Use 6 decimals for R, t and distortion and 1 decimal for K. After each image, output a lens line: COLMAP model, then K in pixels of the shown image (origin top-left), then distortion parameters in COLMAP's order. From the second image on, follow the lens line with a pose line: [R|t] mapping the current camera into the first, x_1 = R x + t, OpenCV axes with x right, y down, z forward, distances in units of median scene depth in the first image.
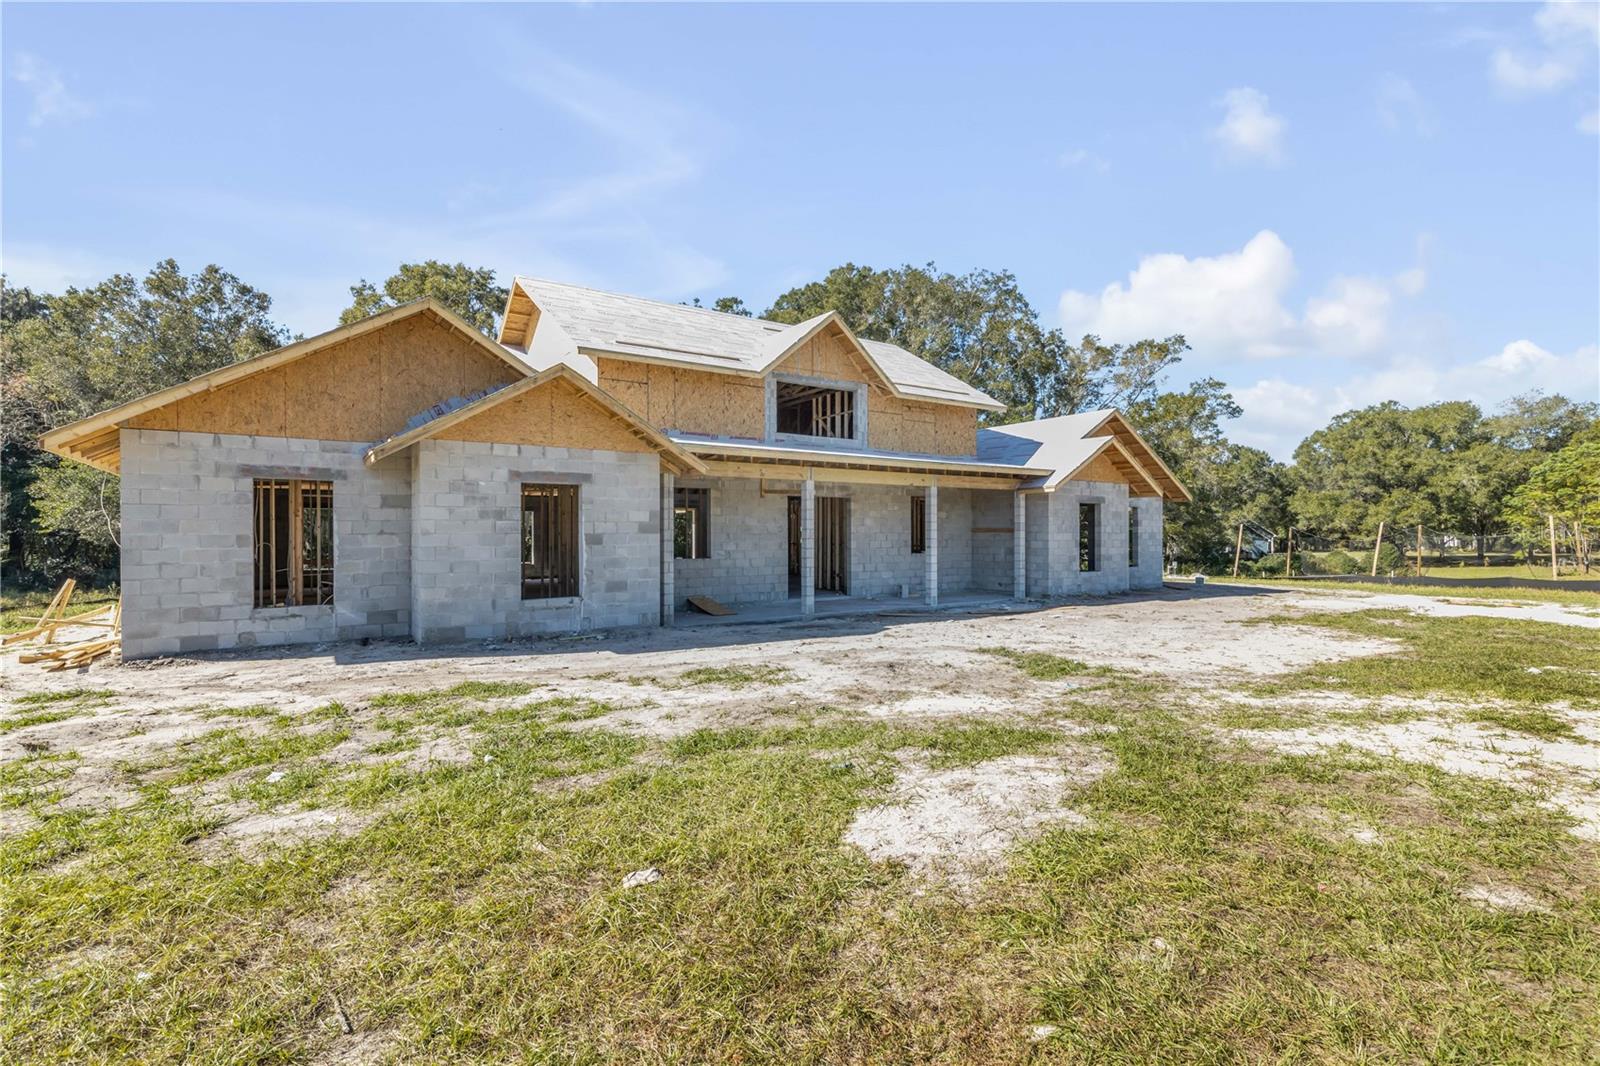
lens RADIAL K [[757.7, 0, 800.0], [0, 757.7, 533.0], [0, 0, 1]] dist [0.000560, -0.000095]
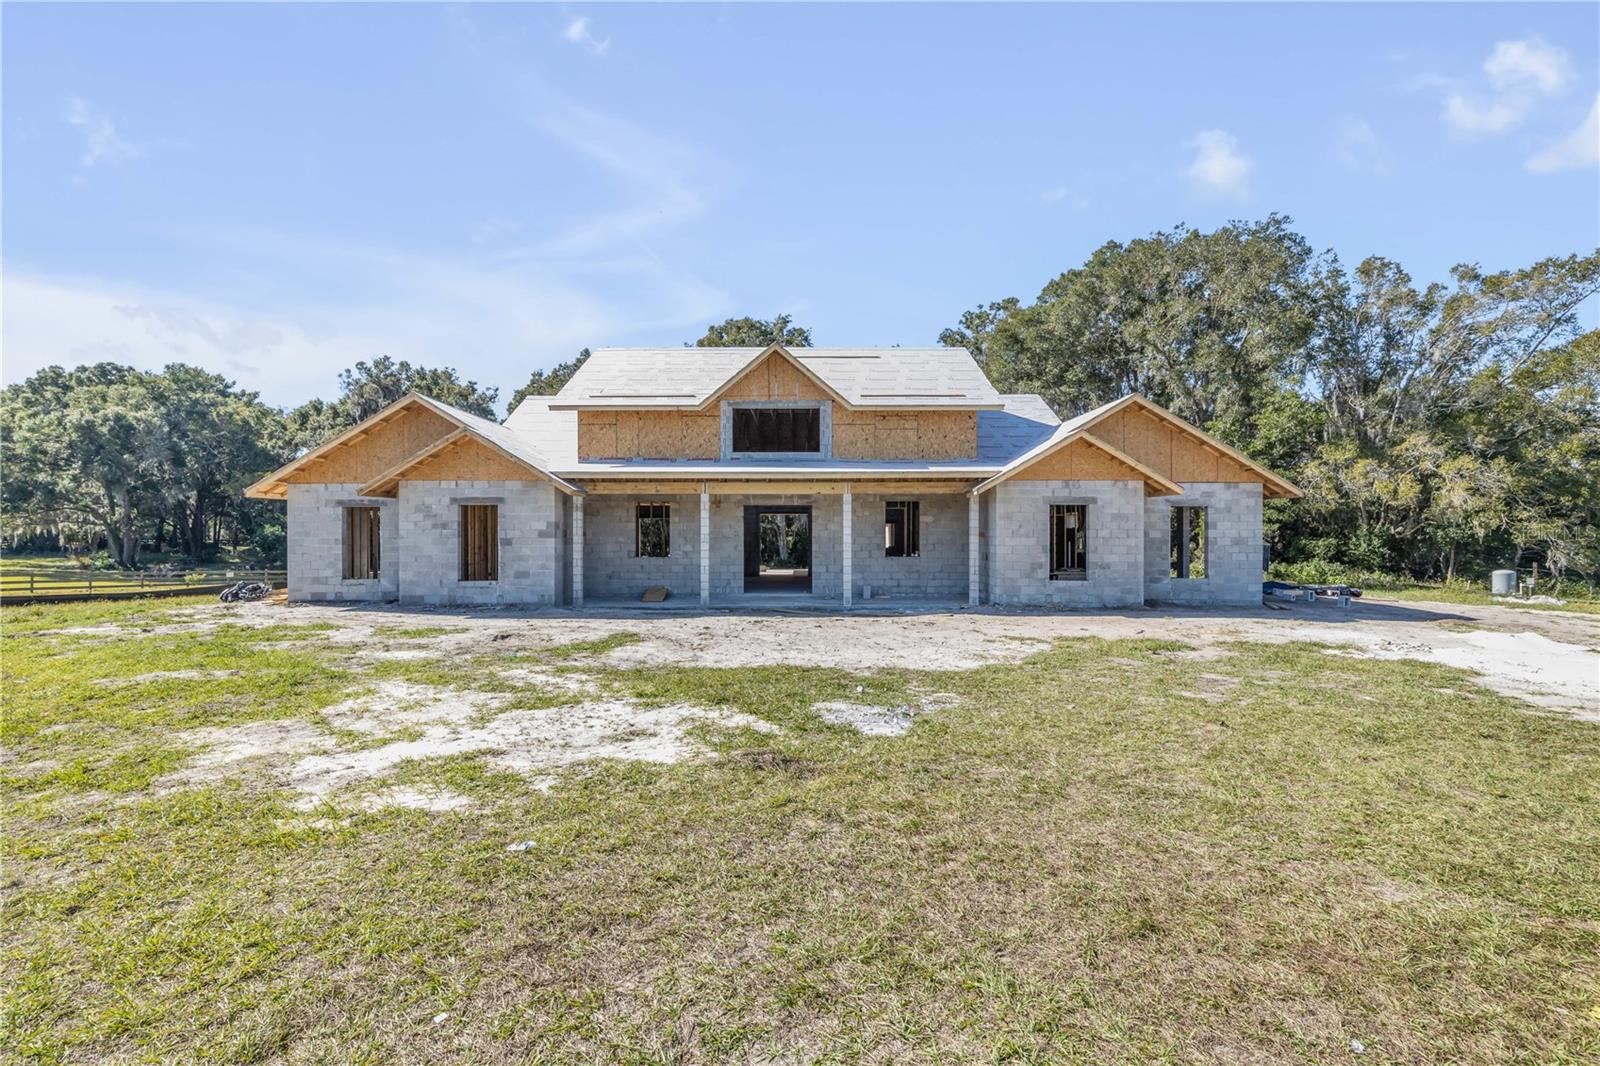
lens RADIAL K [[739.6, 0, 788.0], [0, 739.6, 531.4], [0, 0, 1]] dist [0.003363, 0.000013]
pose [[0.817224, 0.000020, -0.576320, 0.982110], [-0.000268, 1.000000, -0.000347, -0.011398], [0.576320, 0.000438, 0.817224, 0.143142]]
